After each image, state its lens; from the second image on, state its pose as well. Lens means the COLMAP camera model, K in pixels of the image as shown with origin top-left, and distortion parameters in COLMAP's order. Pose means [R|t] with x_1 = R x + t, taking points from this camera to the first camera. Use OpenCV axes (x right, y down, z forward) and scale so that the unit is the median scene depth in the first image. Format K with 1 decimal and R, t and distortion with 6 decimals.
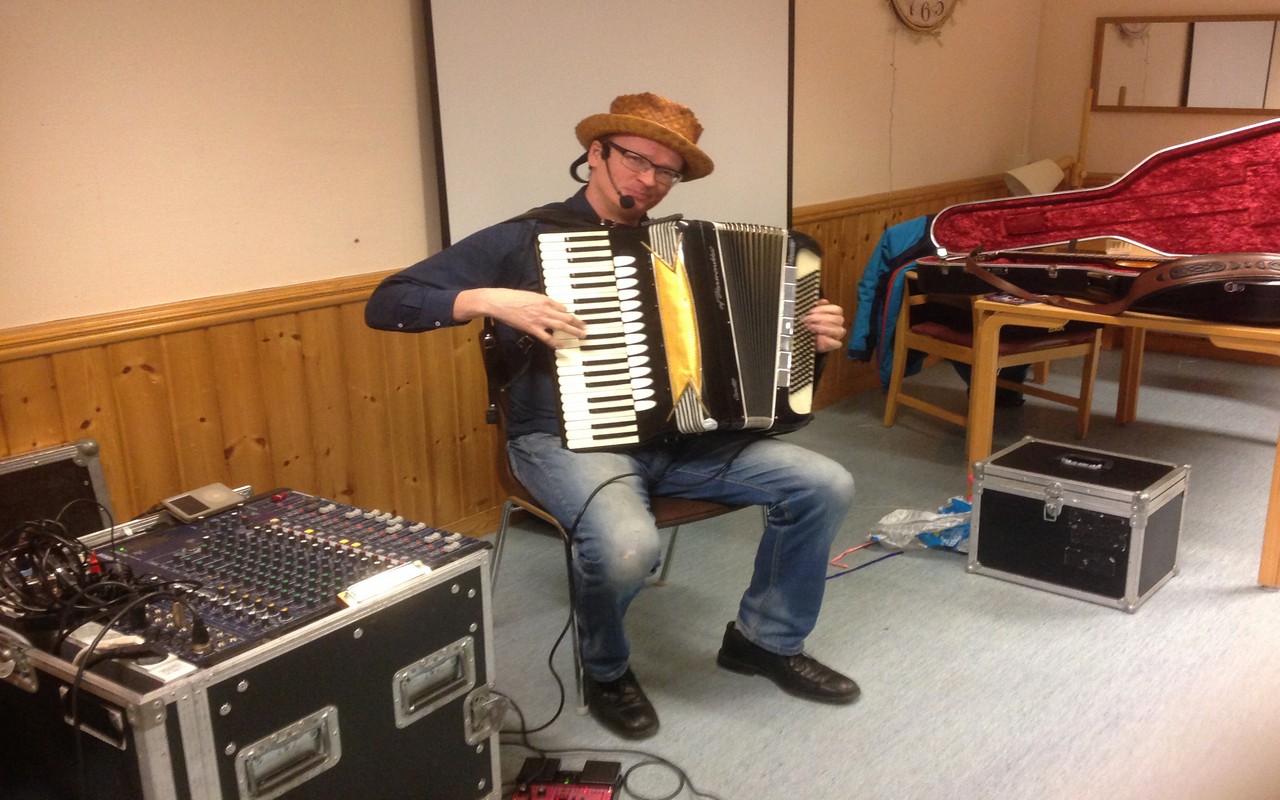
lens RADIAL K [[1261.2, 0, 685.1], [0, 1261.2, 445.3], [0, 0, 1]] dist [0.024125, 0.000000]
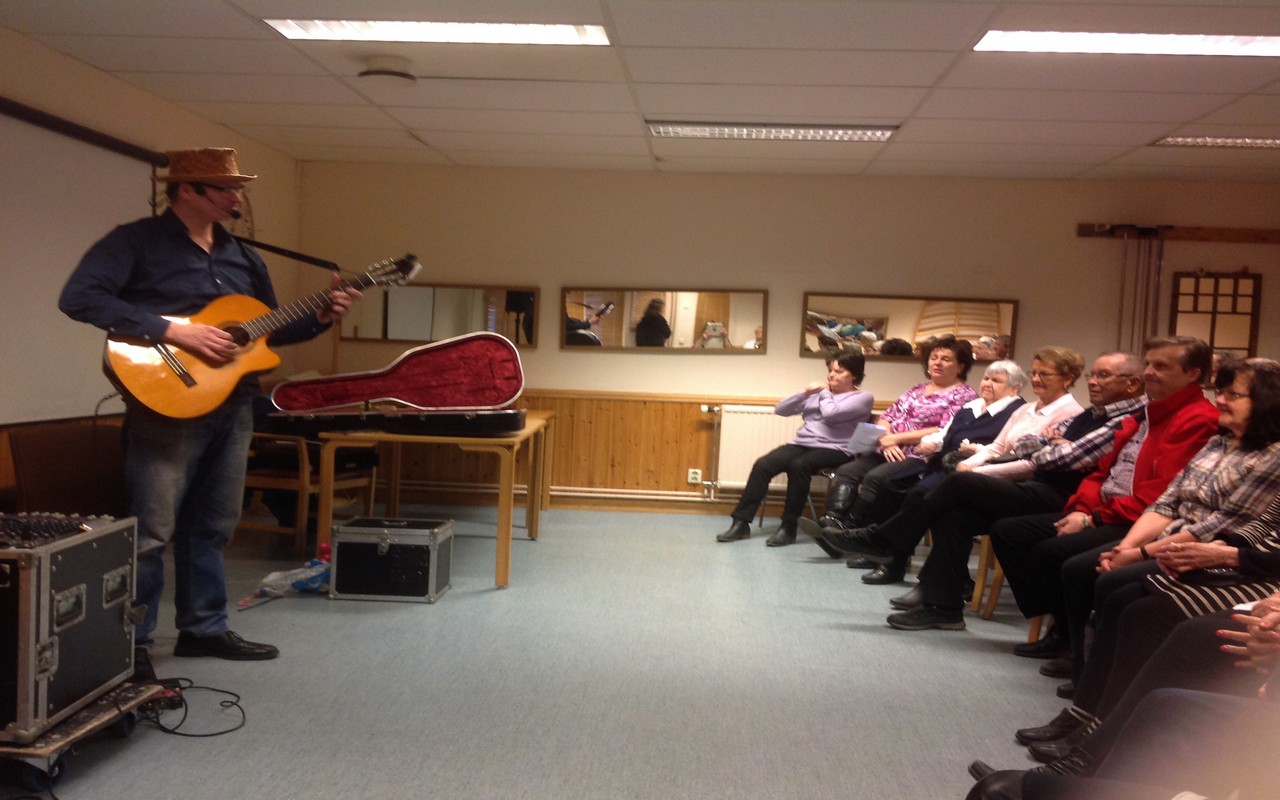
lens RADIAL K [[1261.2, 0, 638.0], [0, 1261.2, 401.3], [0, 0, 1]] dist [0.024125, 0.000000]
pose [[0.819371, 0.010951, 0.573160, -0.355147], [0.128862, 0.970712, -0.202764, 0.223086], [-0.558593, 0.239997, 0.793962, -0.504272]]
